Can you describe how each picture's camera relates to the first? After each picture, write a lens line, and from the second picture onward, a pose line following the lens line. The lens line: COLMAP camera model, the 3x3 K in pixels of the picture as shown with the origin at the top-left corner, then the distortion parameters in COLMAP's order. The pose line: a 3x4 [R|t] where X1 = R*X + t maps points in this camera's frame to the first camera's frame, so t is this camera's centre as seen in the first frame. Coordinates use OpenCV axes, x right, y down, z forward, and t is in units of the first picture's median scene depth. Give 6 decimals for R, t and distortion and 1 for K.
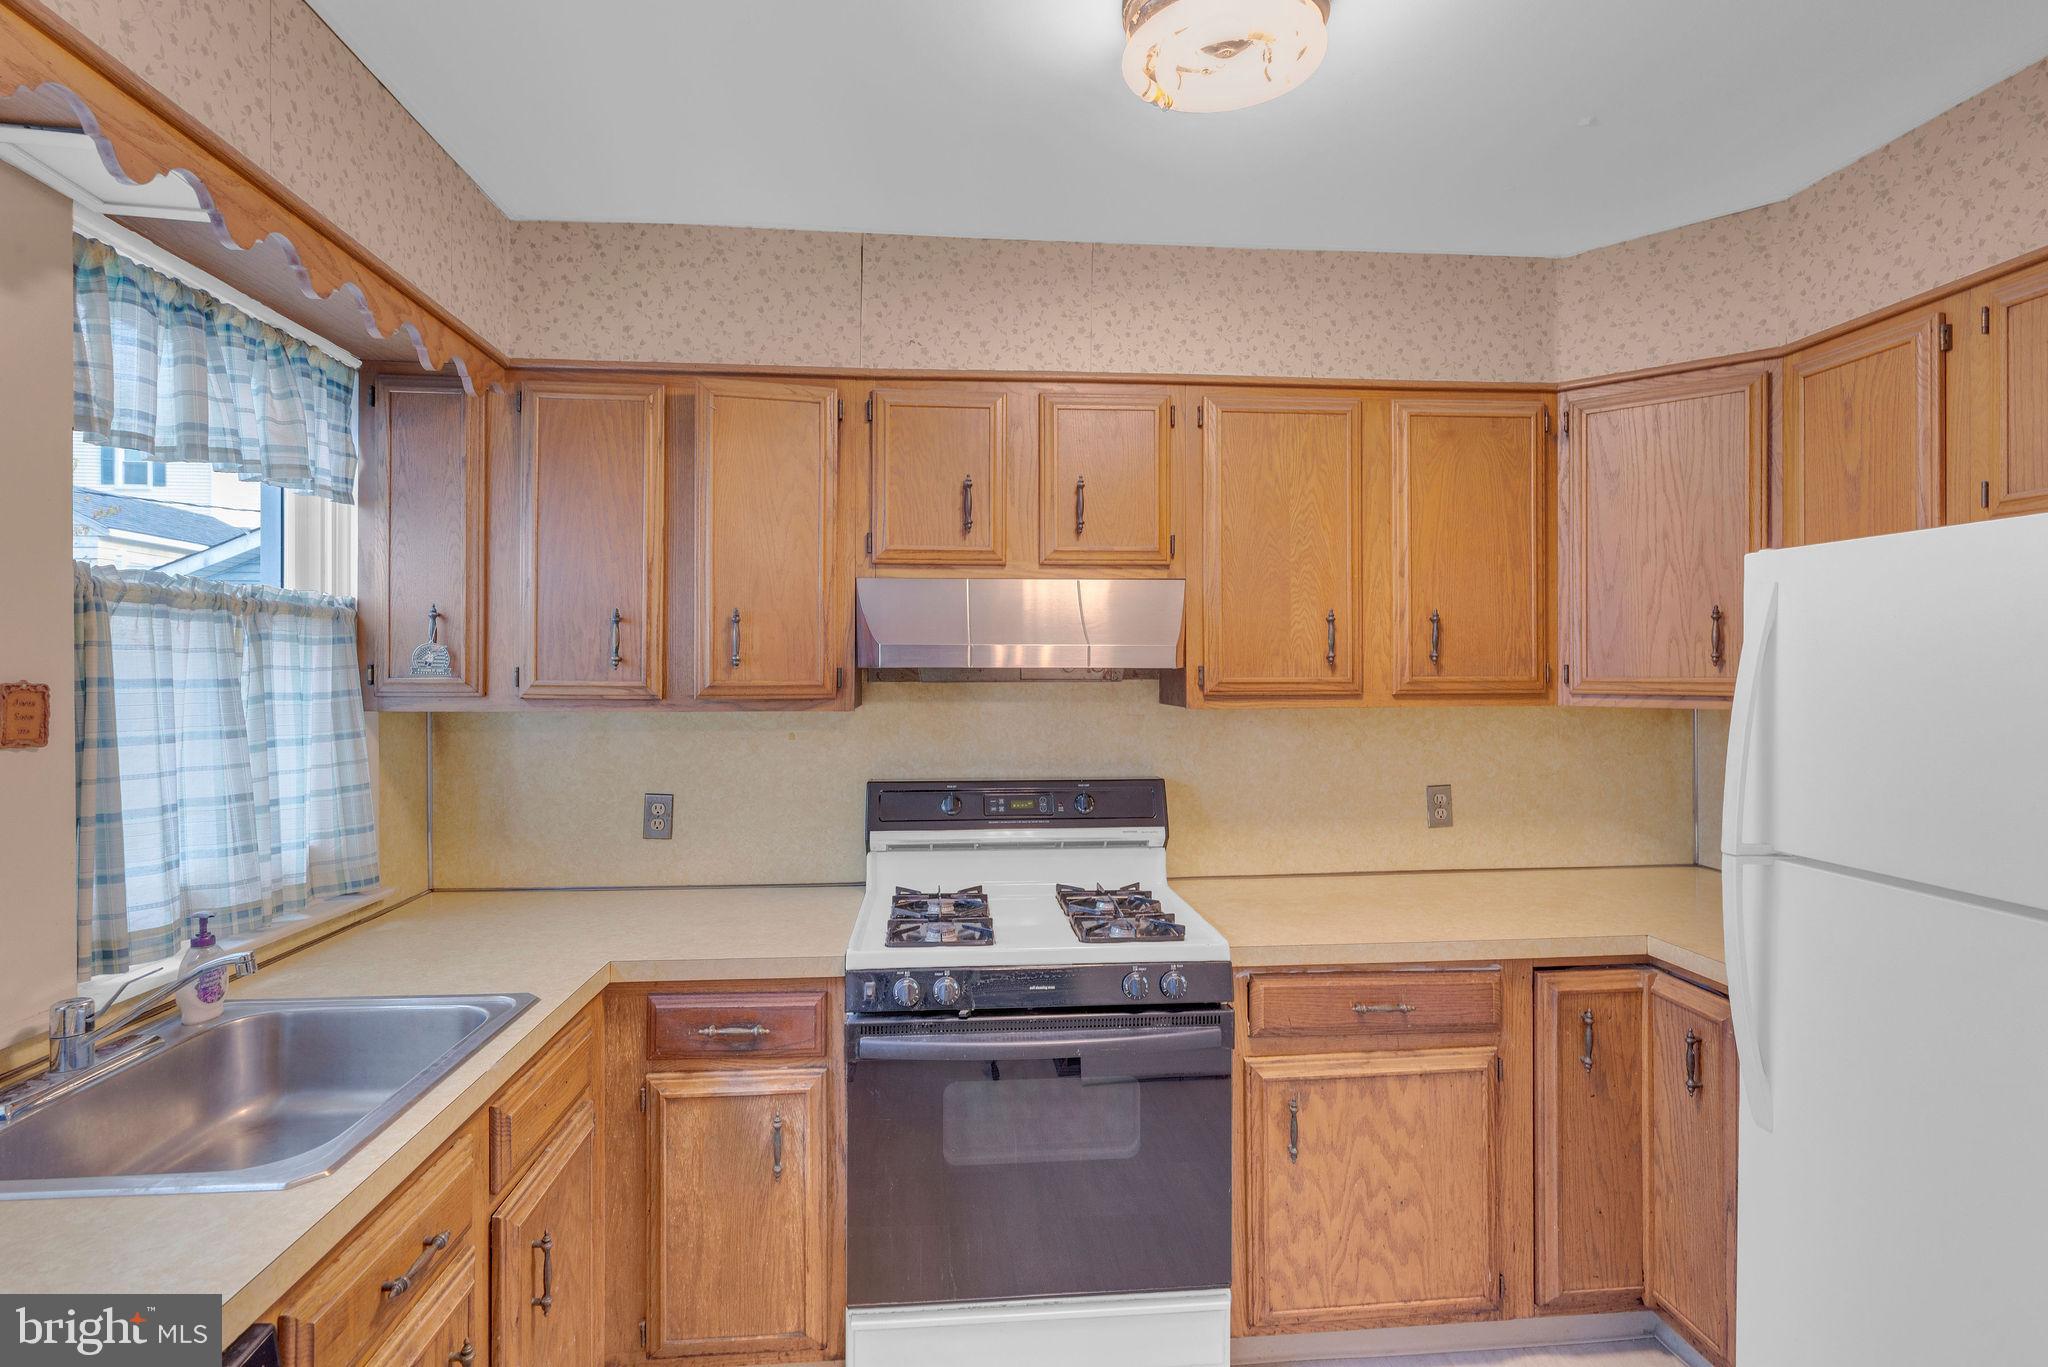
lens RADIAL K [[985.5, 0, 1030.5], [0, 985.5, 673.2], [0, 0, 1]] dist [-0.000725, -0.000128]
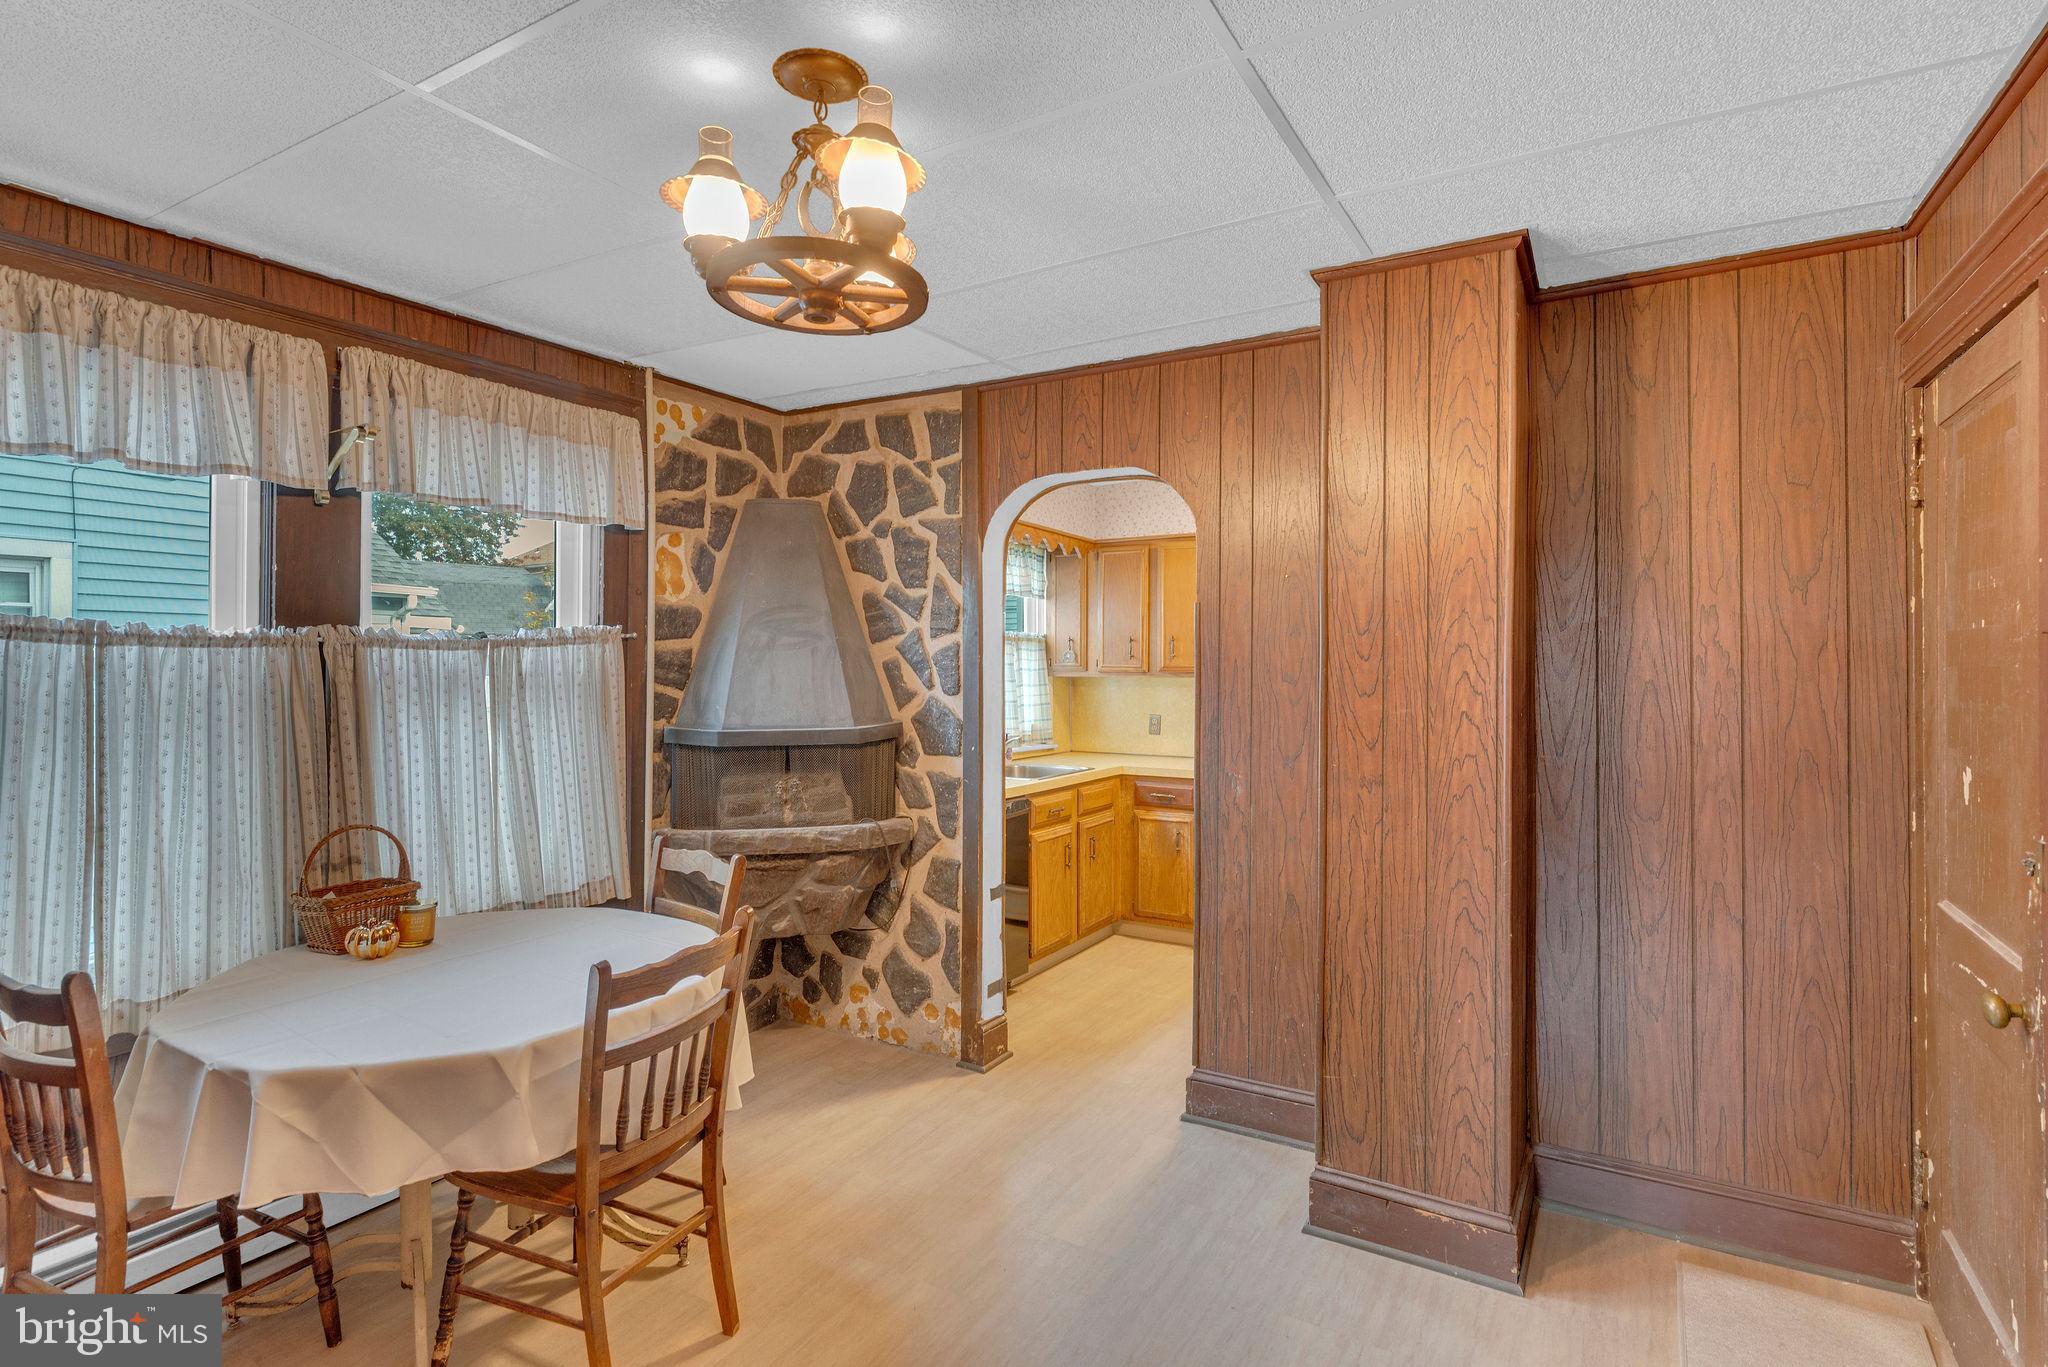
lens RADIAL K [[985.5, 0, 1024.4], [0, 985.5, 668.3], [0, 0, 1]] dist [-0.000725, -0.000128]
pose [[0.812954, 0.003365, -0.582318, 0.853256], [0.001082, 0.999973, 0.007289, -0.000986], [0.582327, -0.006556, 0.812928, -1.246745]]
